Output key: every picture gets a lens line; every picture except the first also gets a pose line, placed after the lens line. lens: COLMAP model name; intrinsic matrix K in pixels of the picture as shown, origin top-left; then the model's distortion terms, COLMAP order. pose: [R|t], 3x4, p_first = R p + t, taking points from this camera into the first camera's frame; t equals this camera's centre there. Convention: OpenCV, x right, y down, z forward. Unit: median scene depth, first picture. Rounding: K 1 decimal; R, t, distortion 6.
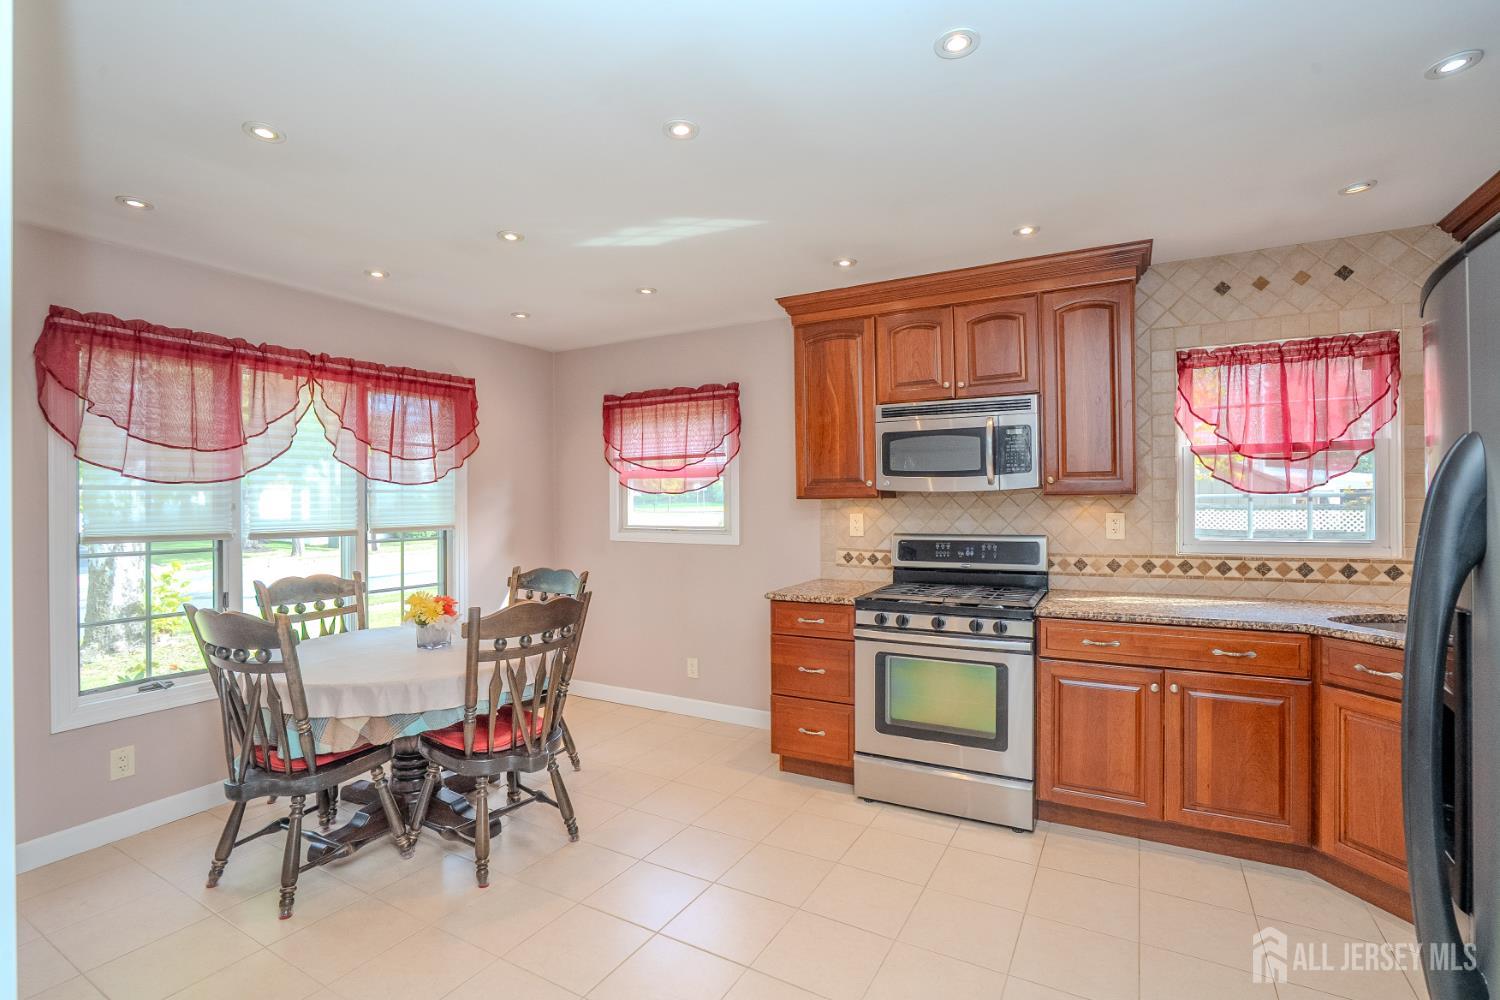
lens RADIAL K [[691.9, 0, 746.3], [0, 691.9, 501.9], [0, 0, 1]] dist [-0.074830, 0.037067]
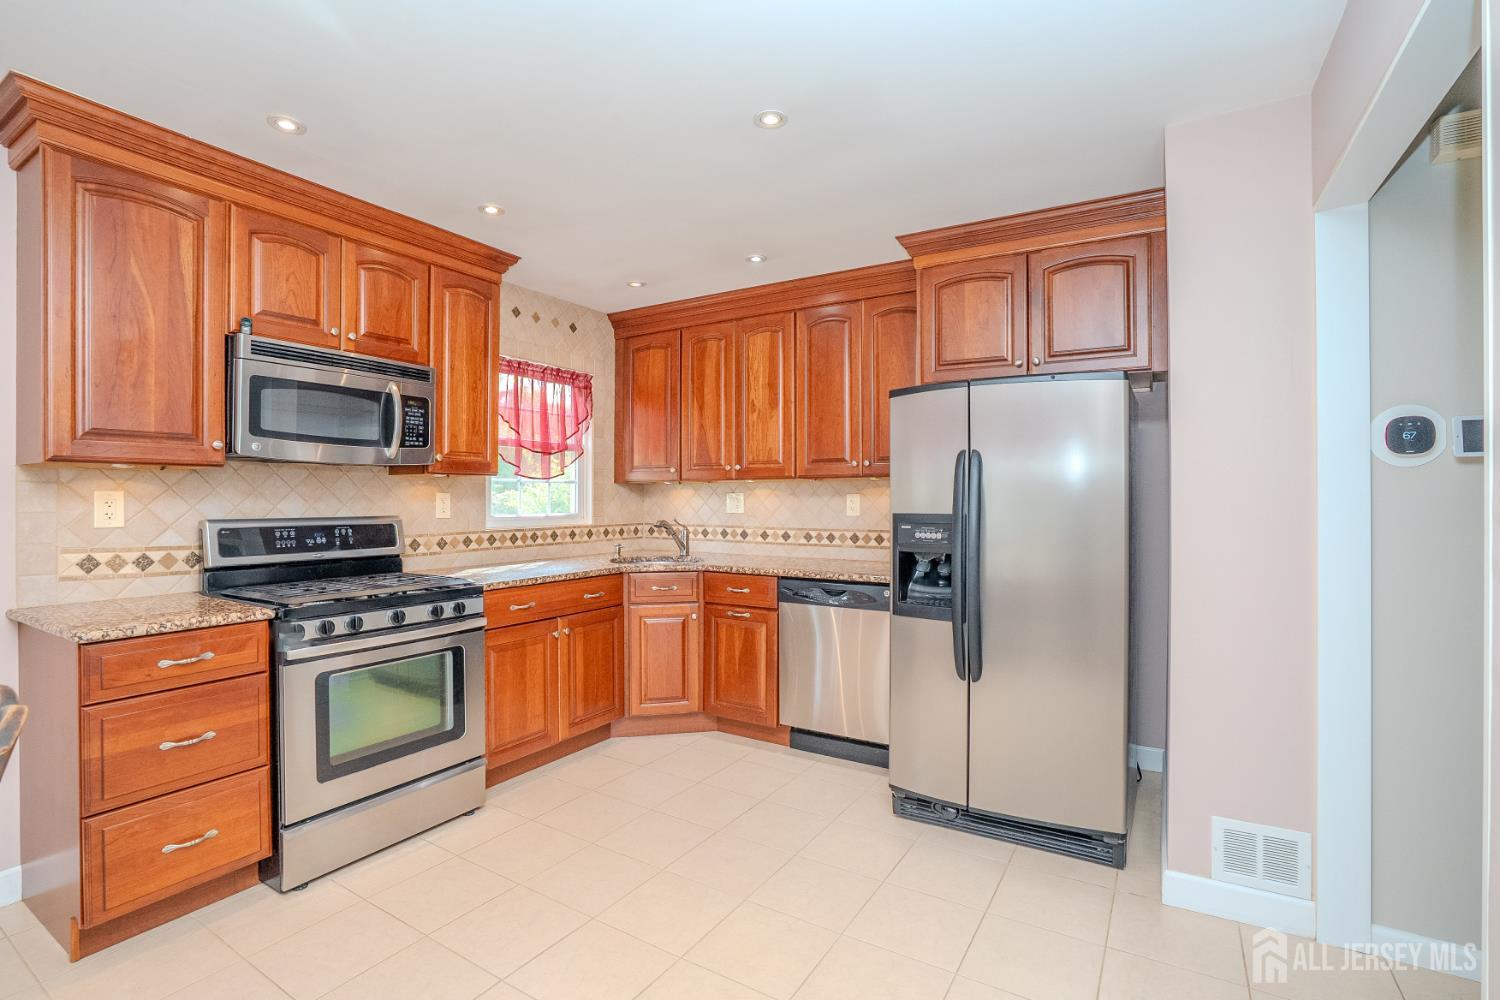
lens RADIAL K [[691.9, 0, 746.3], [0, 691.9, 501.9], [0, 0, 1]] dist [-0.074830, 0.037067]
pose [[0.040854, 0.005557, 0.999150, -0.464894], [0.000139, 0.999984, -0.005567, 0.033841], [-0.999165, 0.000367, 0.040852, 0.462392]]
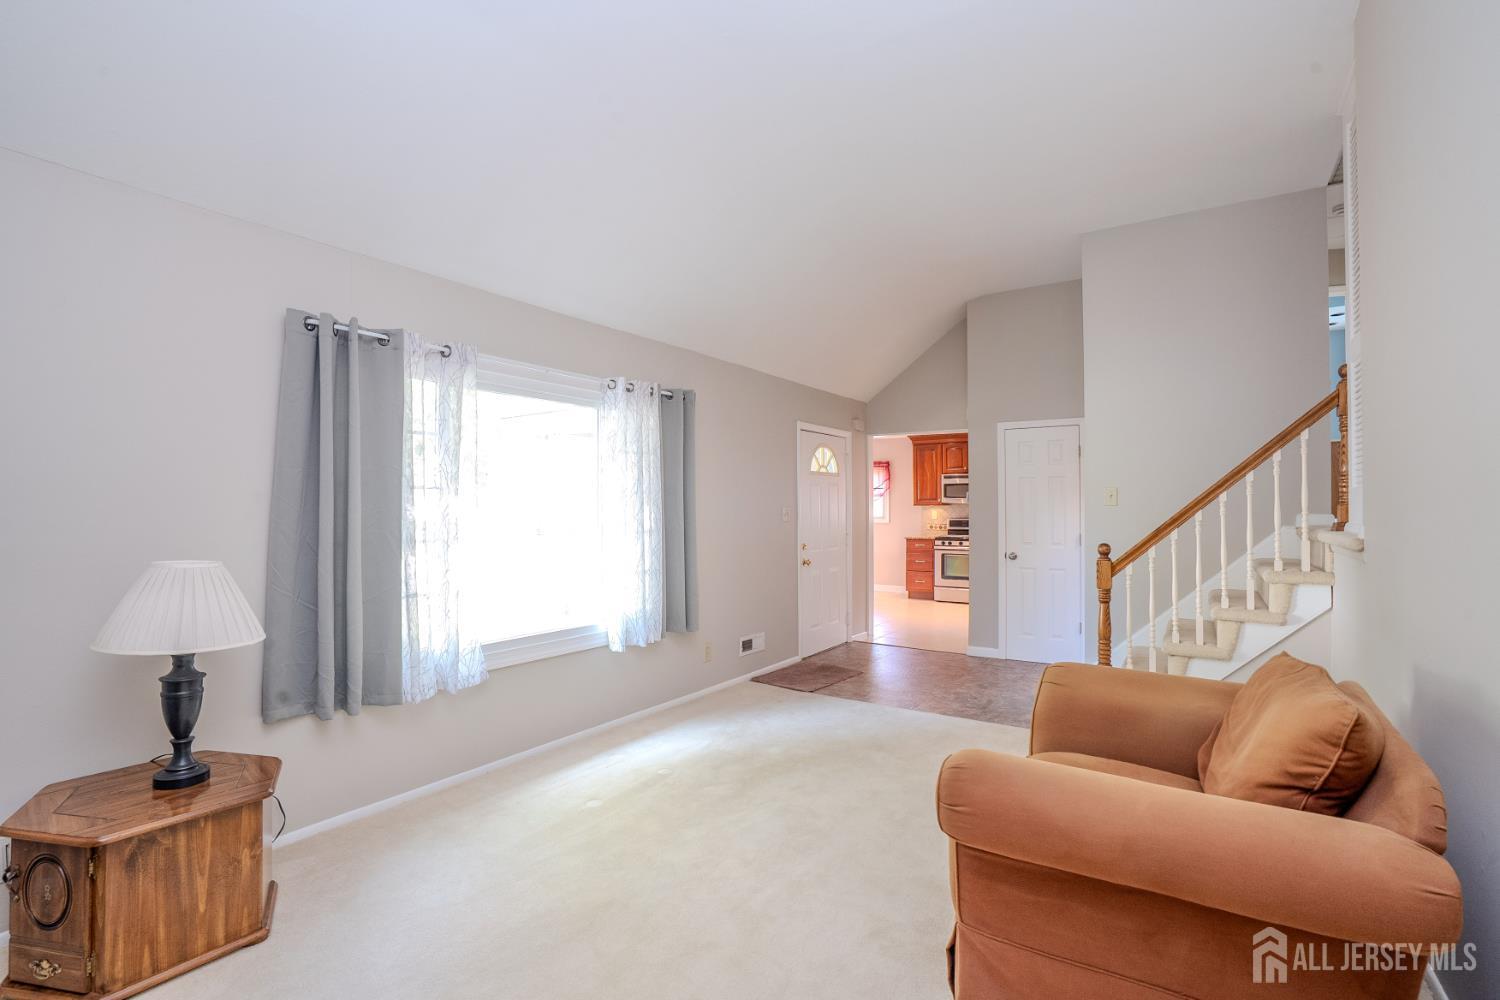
lens RADIAL K [[691.9, 0, 746.3], [0, 691.9, 501.9], [0, 0, 1]] dist [-0.074830, 0.037067]
pose [[0.995363, 0.003088, -0.096138, -0.366092], [-0.003955, 0.999953, -0.008828, 0.010070], [0.096107, 0.009168, 0.995329, -2.032417]]
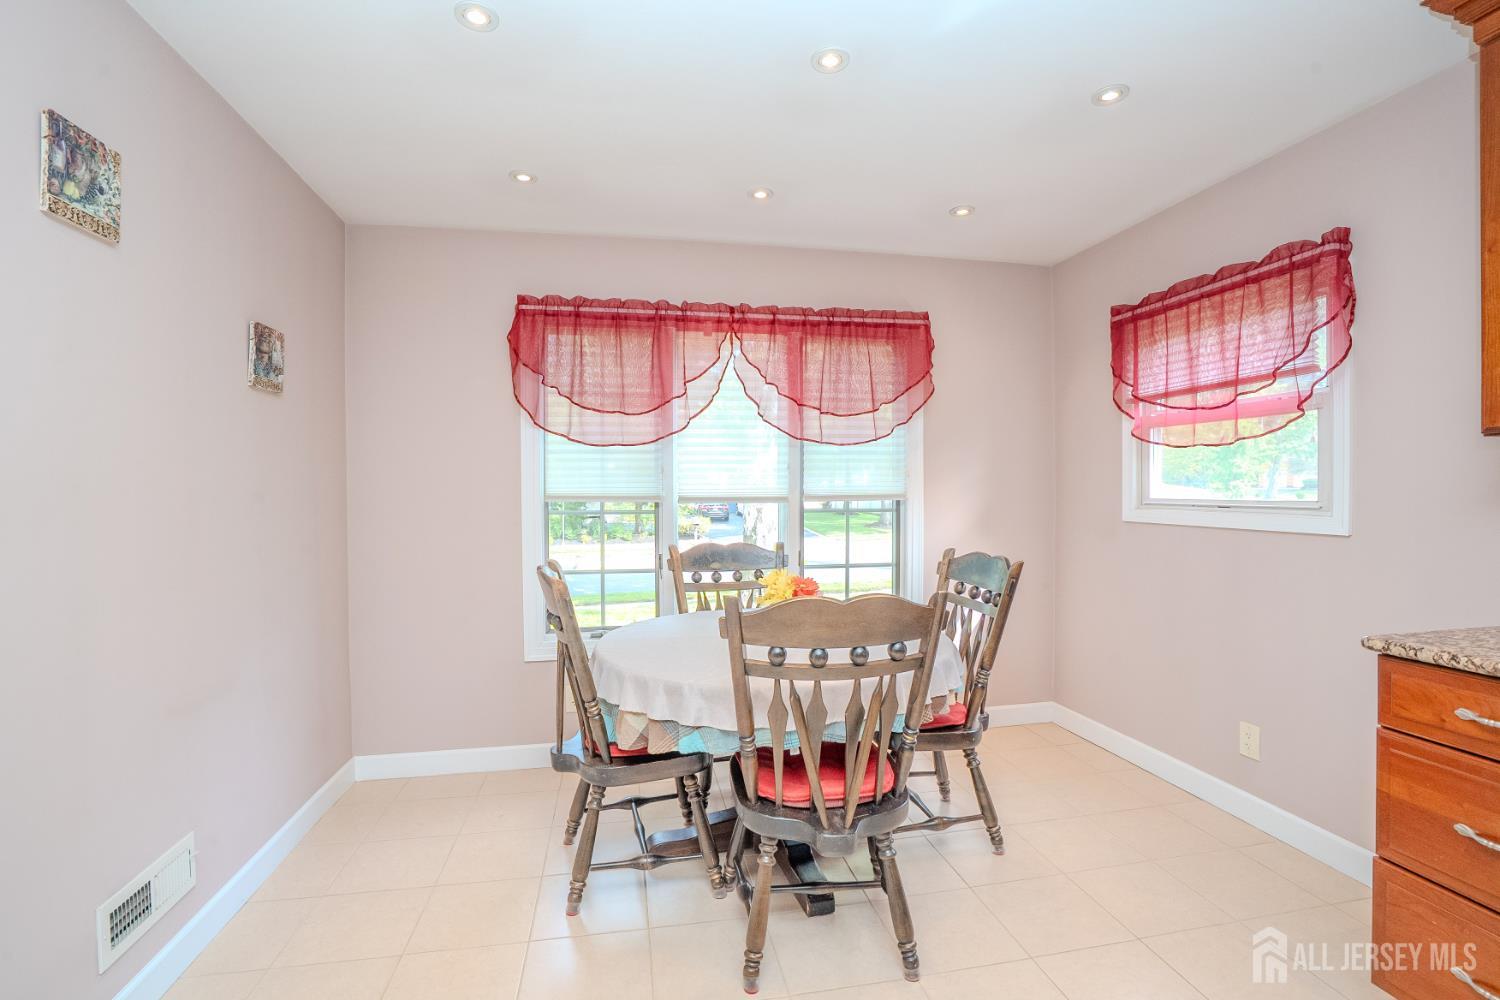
lens RADIAL K [[691.9, 0, 746.3], [0, 691.9, 501.9], [0, 0, 1]] dist [-0.074830, 0.037067]
pose [[0.648909, 0.015738, -0.760703, 0.097086], [0.000728, 0.999773, 0.021305, 0.030798], [0.760866, -0.014378, 0.648750, 0.388796]]
